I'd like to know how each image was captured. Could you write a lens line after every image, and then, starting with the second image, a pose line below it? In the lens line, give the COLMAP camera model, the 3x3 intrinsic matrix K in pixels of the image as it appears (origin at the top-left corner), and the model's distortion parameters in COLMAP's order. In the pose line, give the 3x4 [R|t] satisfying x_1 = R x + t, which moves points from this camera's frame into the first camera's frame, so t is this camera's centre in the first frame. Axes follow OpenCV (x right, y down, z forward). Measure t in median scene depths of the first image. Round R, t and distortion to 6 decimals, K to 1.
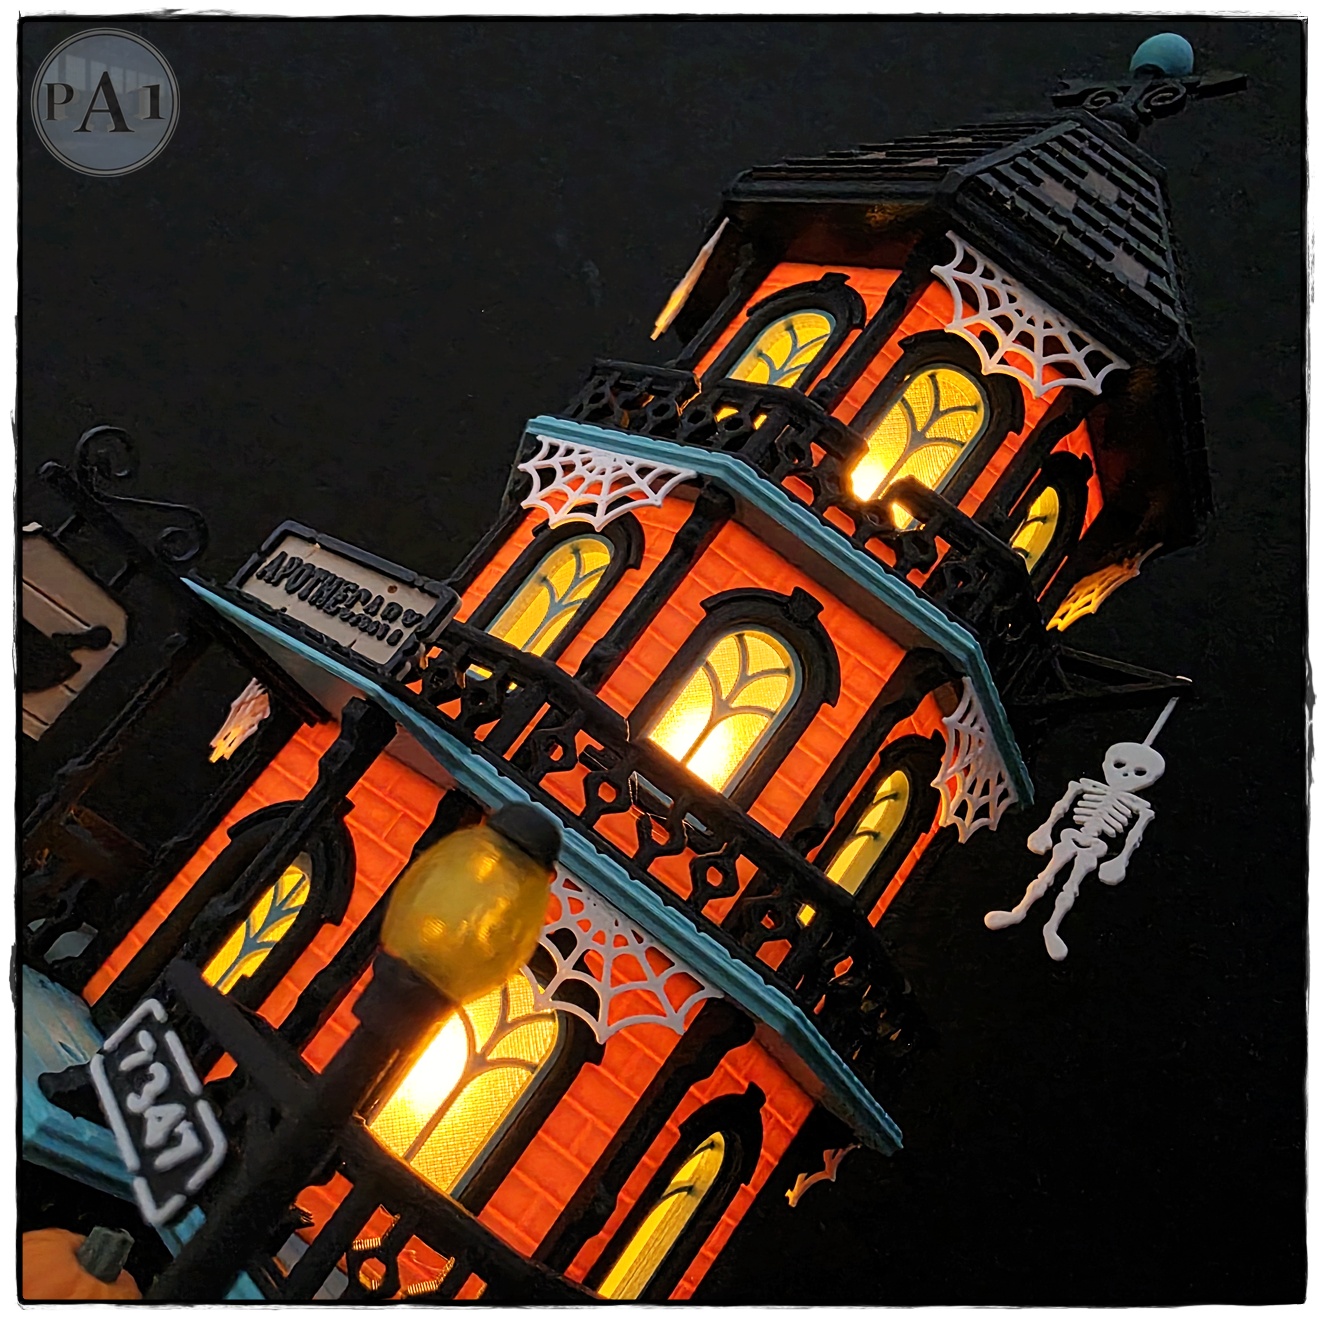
lens RADIAL K [[1186.7, 0, 503.1], [0, 1186.7, 647.5], [0, 0, 1]] dist [0.006678, -0.000633]
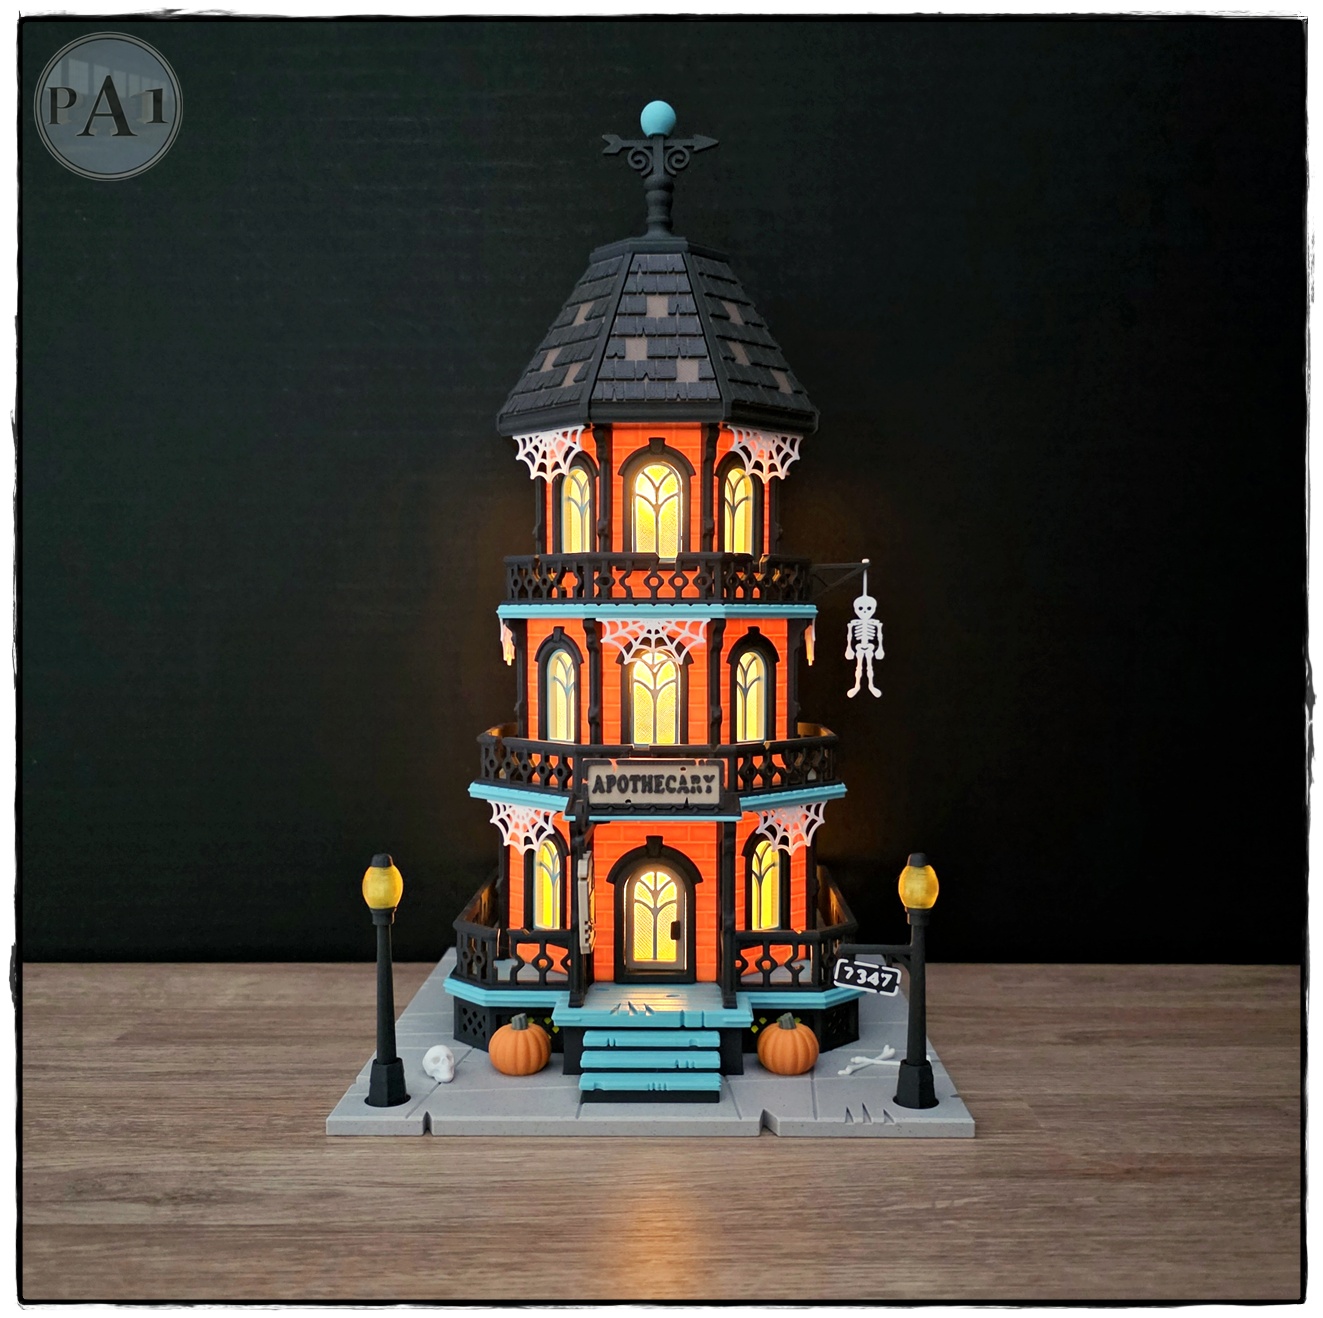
lens RADIAL K [[1290.3, 0, 678.9], [0, 1290.3, 706.0], [0, 0, 1]] dist [0.128900, -0.205822]
pose [[0.638975, -0.633840, 0.435841, -0.961760], [0.293283, 0.724541, 0.623719, -1.469132], [-0.711123, -0.270716, 0.648858, -0.478052]]
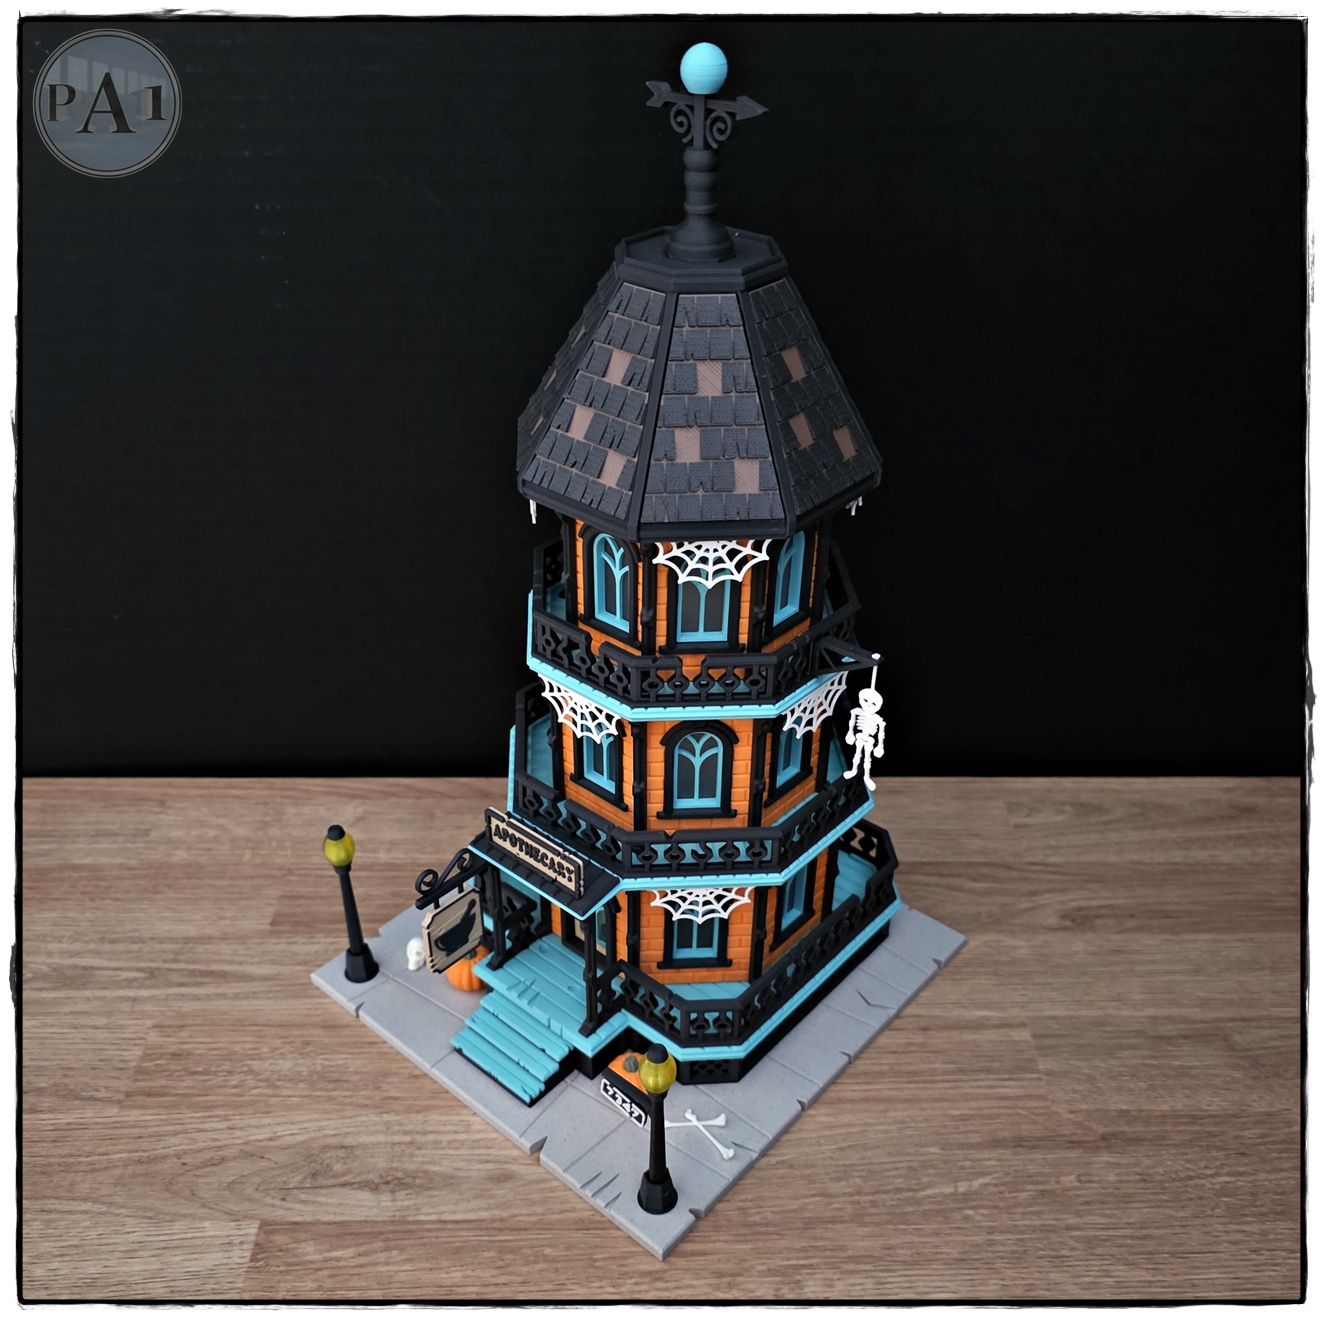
lens RADIAL K [[1399.9, 0, 664.0], [0, 1399.9, 754.5], [0, 0, 1]] dist [0.146444, -0.251397]
pose [[0.801206, -0.449185, -0.395350, 1.148032], [0.588485, 0.471767, 0.656599, -1.658136], [-0.108421, -0.758728, 0.642321, -0.609452]]
